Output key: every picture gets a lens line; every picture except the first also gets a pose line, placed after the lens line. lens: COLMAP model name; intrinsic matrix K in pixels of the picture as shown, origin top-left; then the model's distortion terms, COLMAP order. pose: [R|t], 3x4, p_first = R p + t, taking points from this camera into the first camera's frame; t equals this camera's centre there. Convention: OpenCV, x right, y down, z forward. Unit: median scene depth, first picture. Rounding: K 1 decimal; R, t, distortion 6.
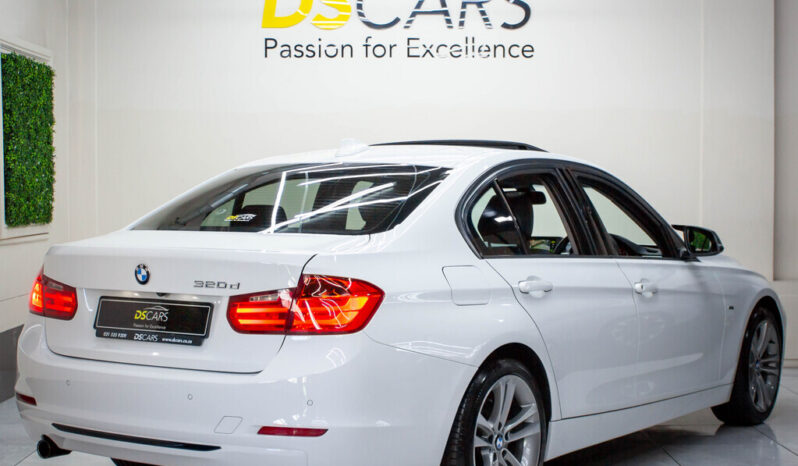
lens RADIAL K [[1500.6, 0, 399.0], [0, 1500.6, 233.0], [0, 0, 1]] dist [-0.067780, -0.273059]
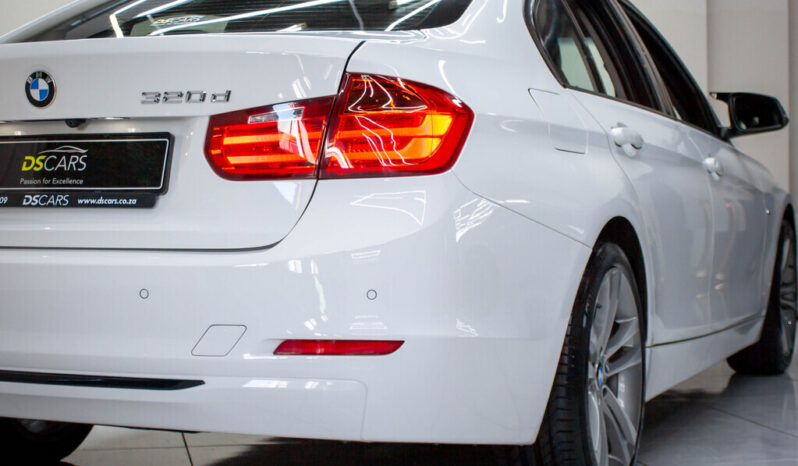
lens RADIAL K [[1500.6, 0, 399.0], [0, 1500.6, 233.0], [0, 0, 1]] dist [-0.067780, -0.273059]
pose [[0.981903, -0.009370, 0.189152, -0.145905], [0.010715, 0.999924, -0.006091, 0.087956], [-0.189081, 0.008008, 0.981929, 0.418042]]
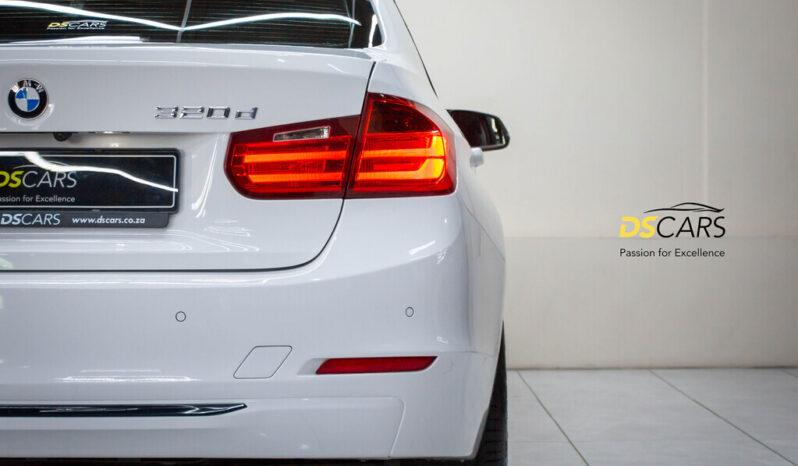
lens RADIAL K [[1734.1, 0, 399.0], [0, 1734.1, 233.0], [0, 0, 1]] dist [-0.097991, 0.108197]
pose [[0.817625, -0.009882, 0.575666, -0.417427], [0.020811, 0.999707, -0.012395, 0.085602], [-0.575375, 0.022115, 0.817591, 0.430531]]
